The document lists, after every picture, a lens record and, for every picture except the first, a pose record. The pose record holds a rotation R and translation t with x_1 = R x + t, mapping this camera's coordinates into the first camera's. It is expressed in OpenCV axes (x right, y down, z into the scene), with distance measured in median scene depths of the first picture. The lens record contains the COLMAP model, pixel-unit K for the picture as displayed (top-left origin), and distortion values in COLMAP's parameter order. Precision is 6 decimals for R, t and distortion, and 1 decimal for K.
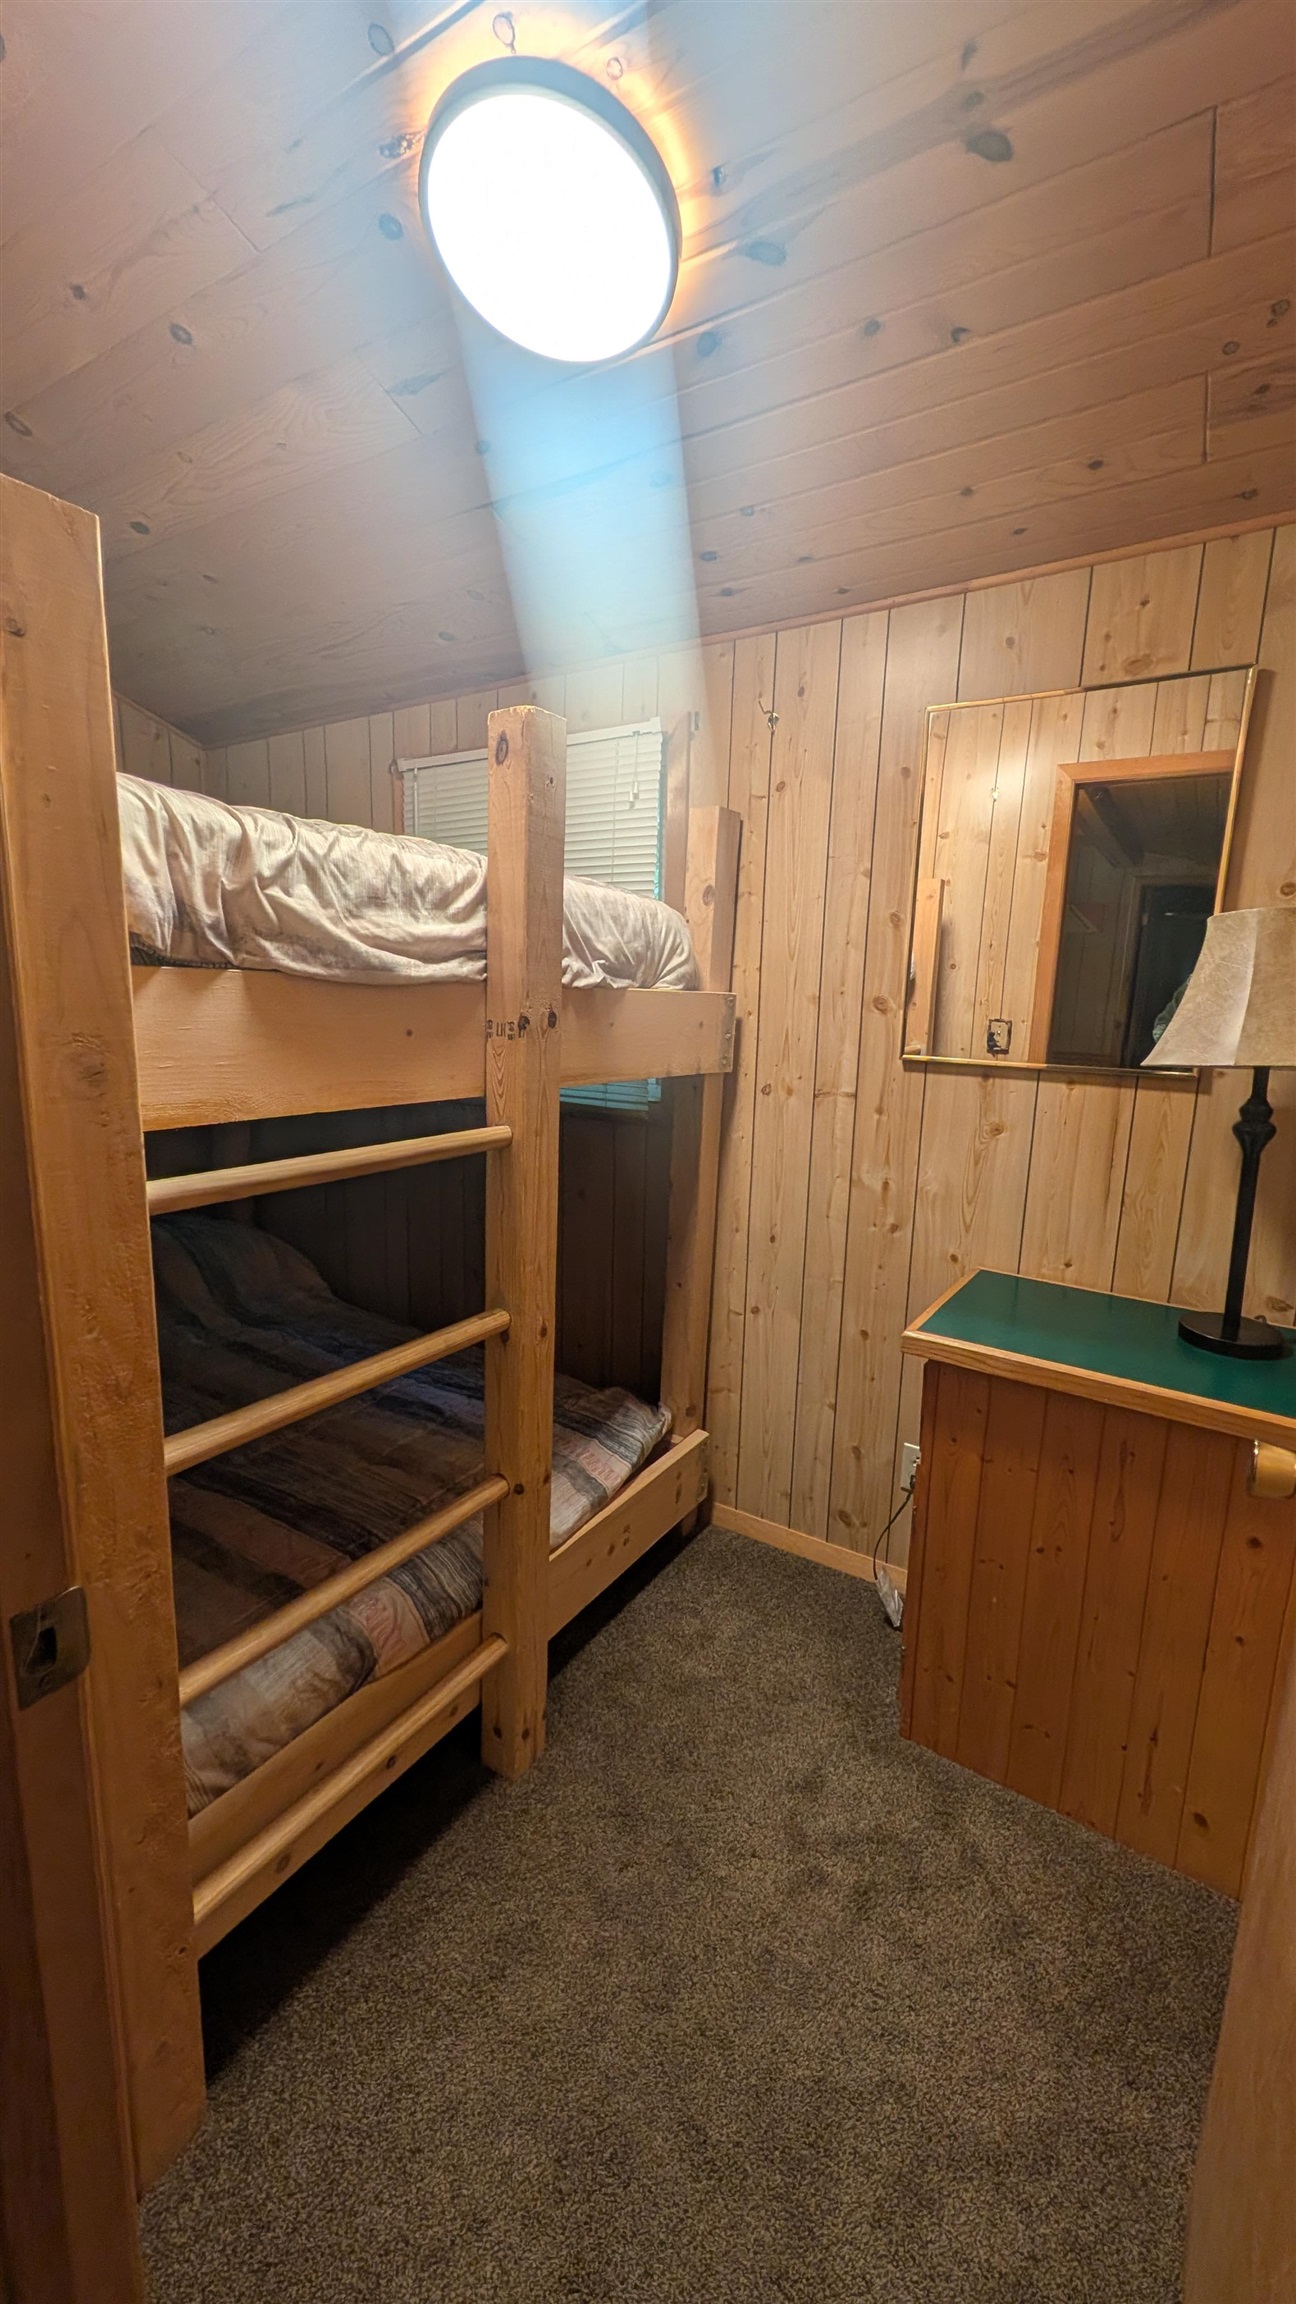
lens RADIAL K [[905.0, 0, 639.4], [0, 905.0, 1151.9], [0, 0, 1]] dist [0.001154, 0.000038]
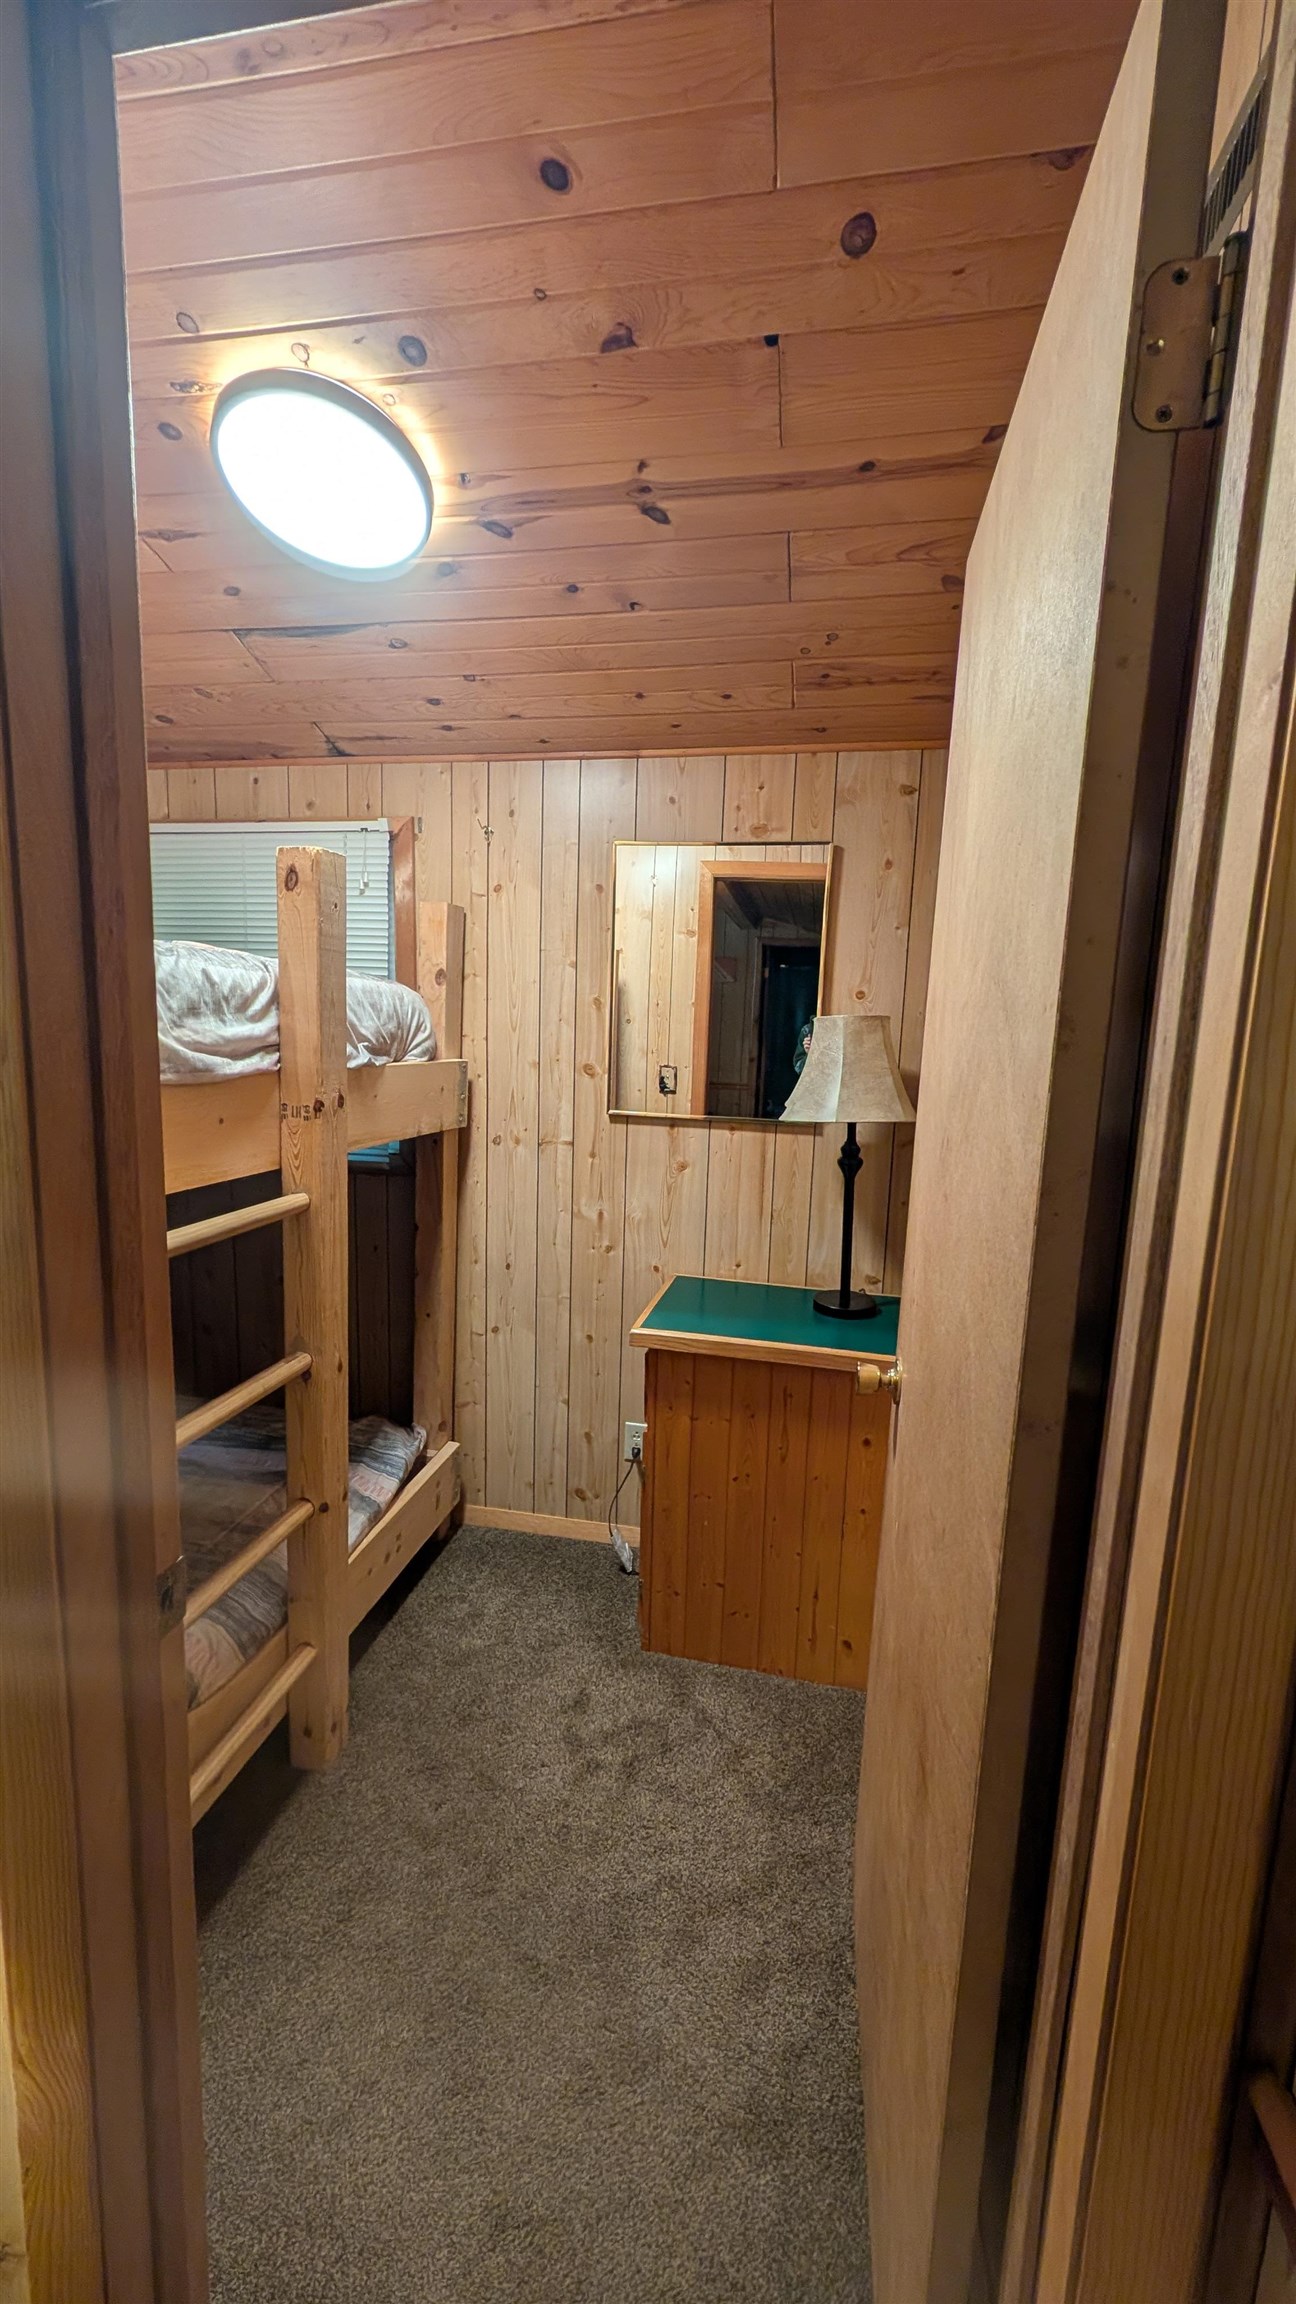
lens RADIAL K [[874.5, 0, 651.0], [0, 874.5, 1159.5], [0, 0, 1]] dist [0.001826, -0.000178]
pose [[0.932230, -0.051092, 0.358242, -0.111458], [0.058083, 0.998273, -0.008772, -0.031063], [-0.357175, 0.028985, 0.933588, -0.179419]]
